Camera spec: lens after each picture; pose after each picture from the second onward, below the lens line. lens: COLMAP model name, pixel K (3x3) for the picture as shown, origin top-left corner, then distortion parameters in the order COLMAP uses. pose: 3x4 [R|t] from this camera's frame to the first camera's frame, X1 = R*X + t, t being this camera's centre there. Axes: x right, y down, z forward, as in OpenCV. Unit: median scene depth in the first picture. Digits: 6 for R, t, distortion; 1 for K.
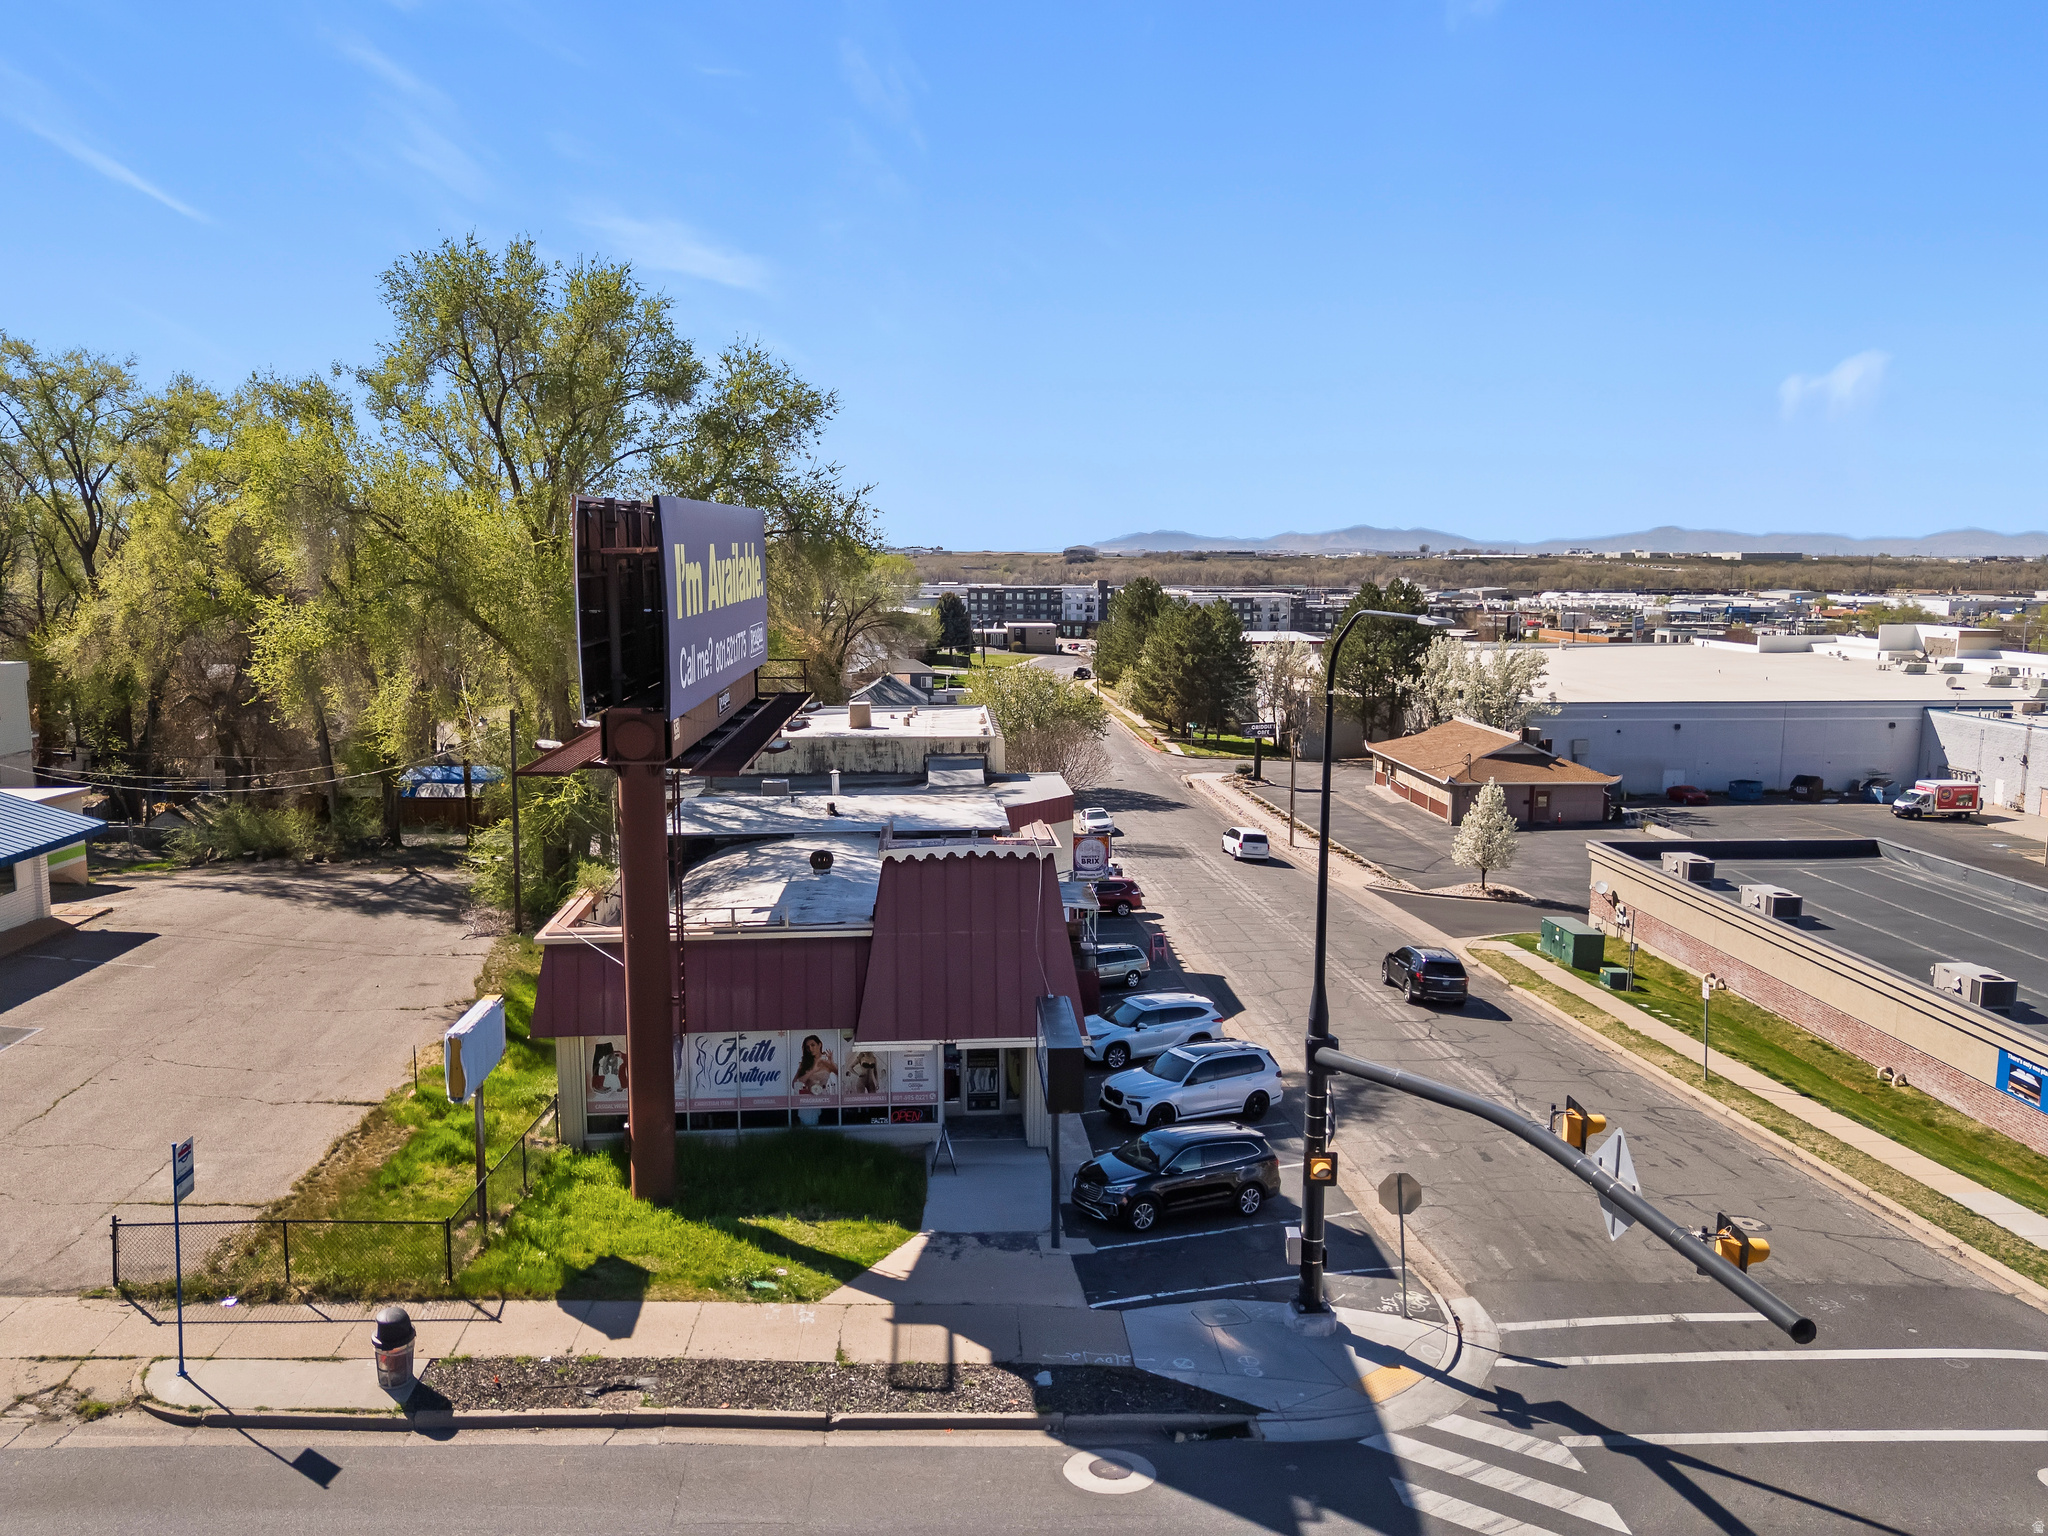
lens RADIAL K [[1537.3, 0, 1026.6], [0, 1537.3, 766.9], [0, 0, 1]] dist [0.004239, 0.002316]
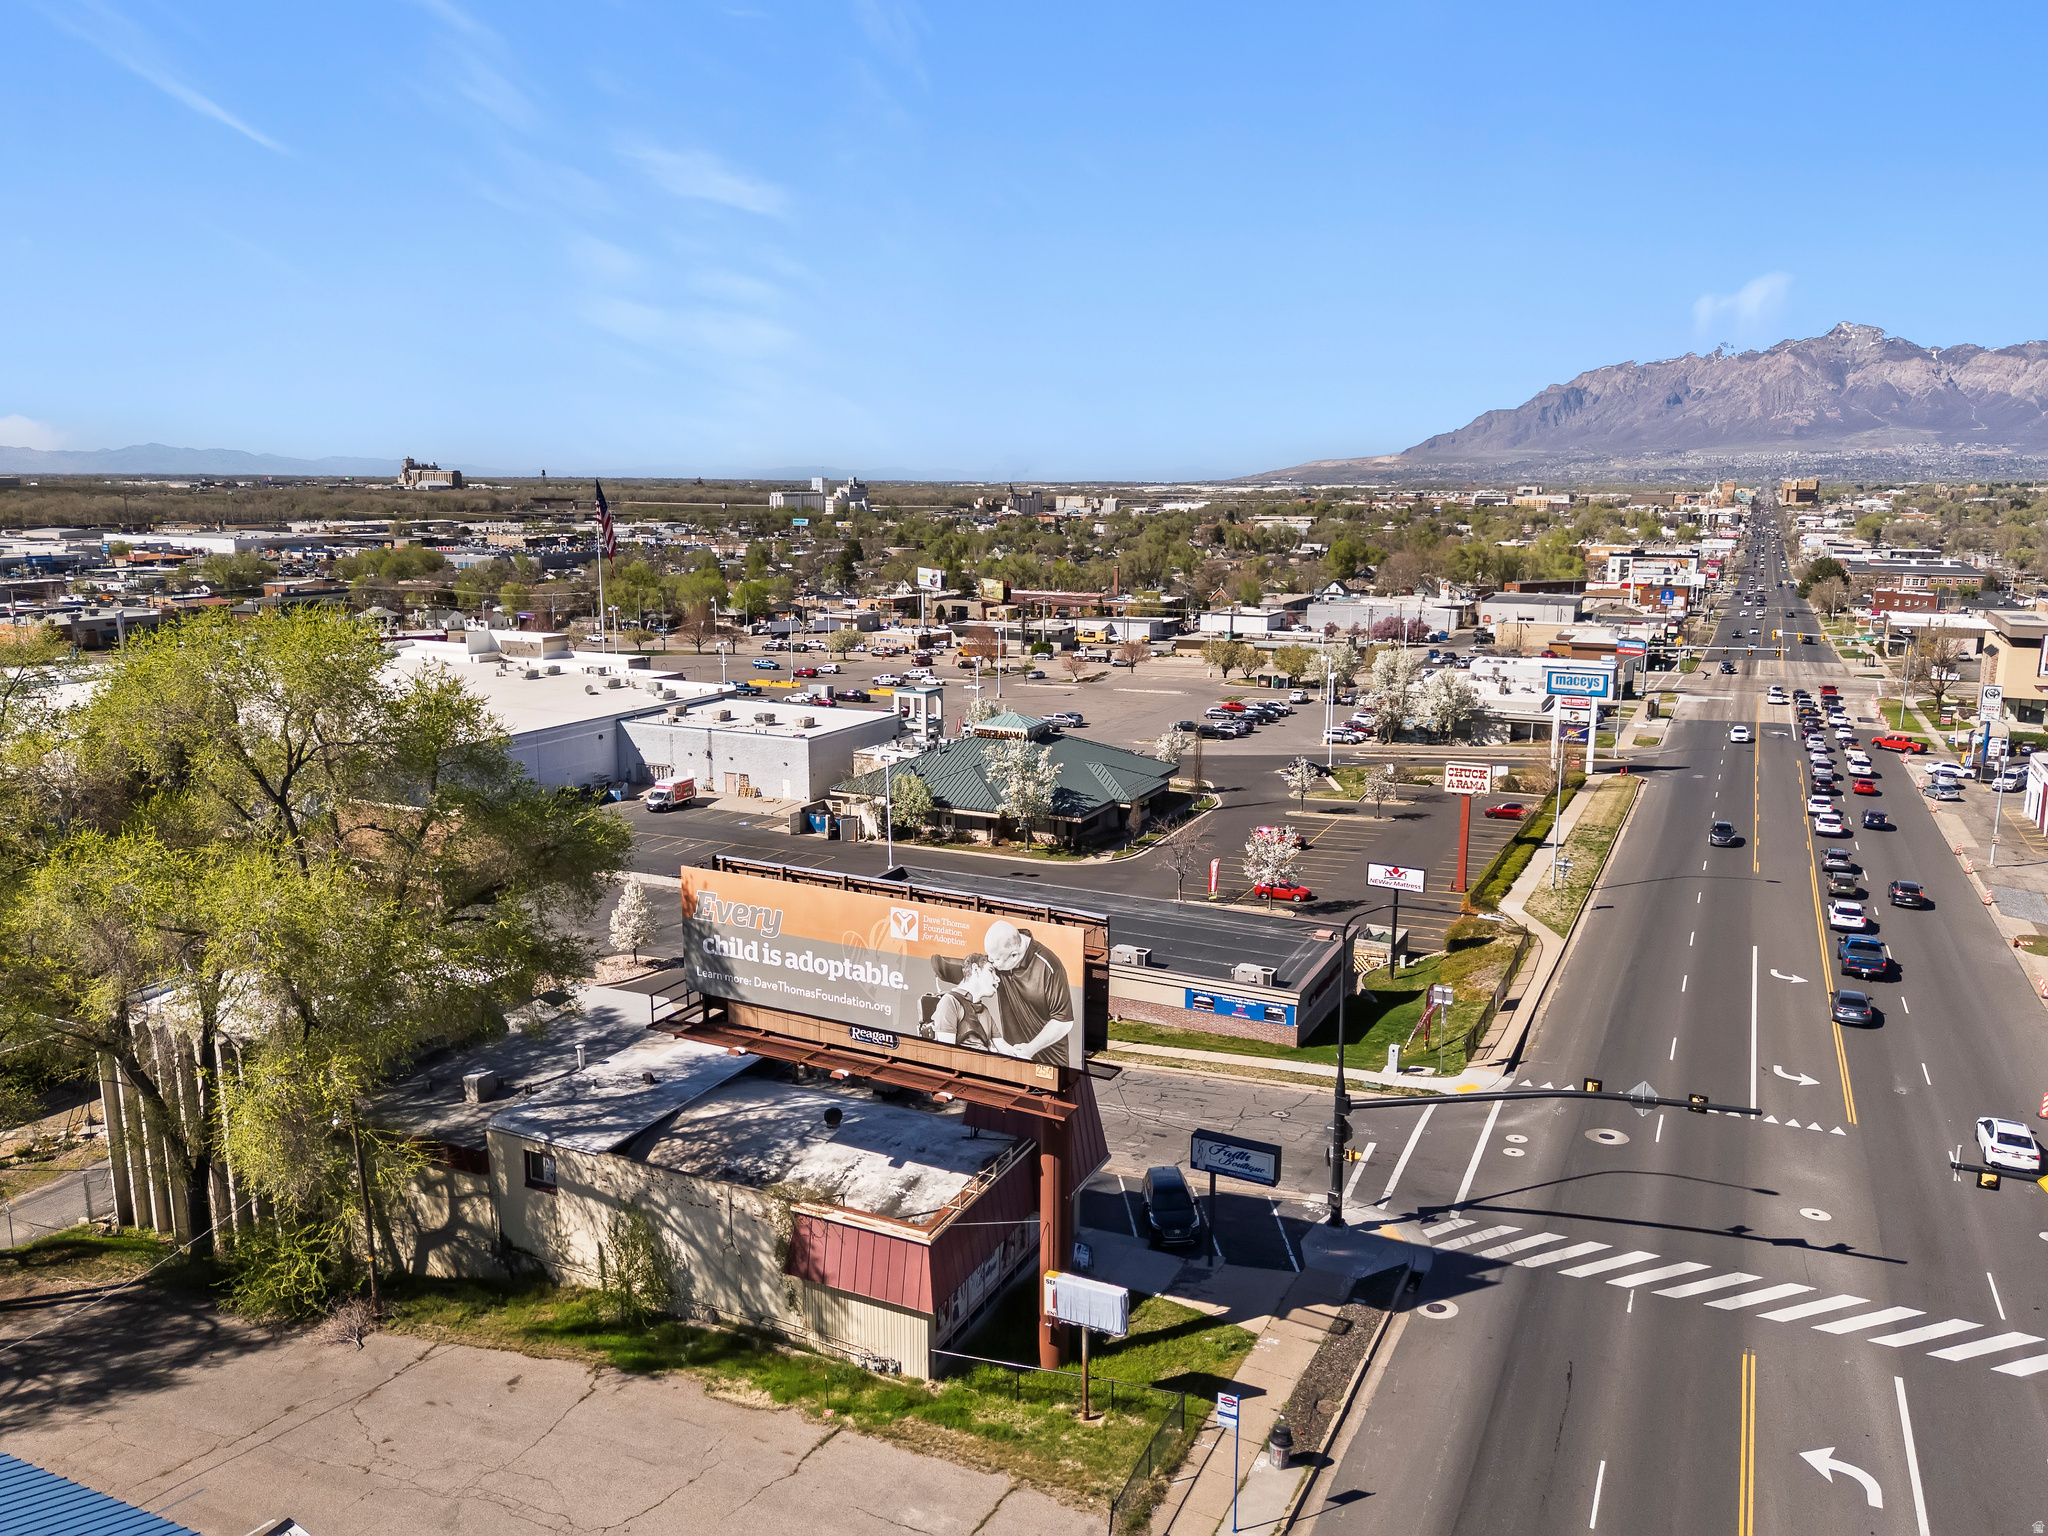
lens RADIAL K [[1537.3, 0, 1026.6], [0, 1537.3, 766.9], [0, 0, 1]] dist [0.004239, 0.002316]
pose [[0.493319, -0.168421, 0.853388, -1.767417], [0.123891, 0.984679, 0.122714, -0.583562], [-0.860980, 0.045189, 0.506627, 0.301873]]
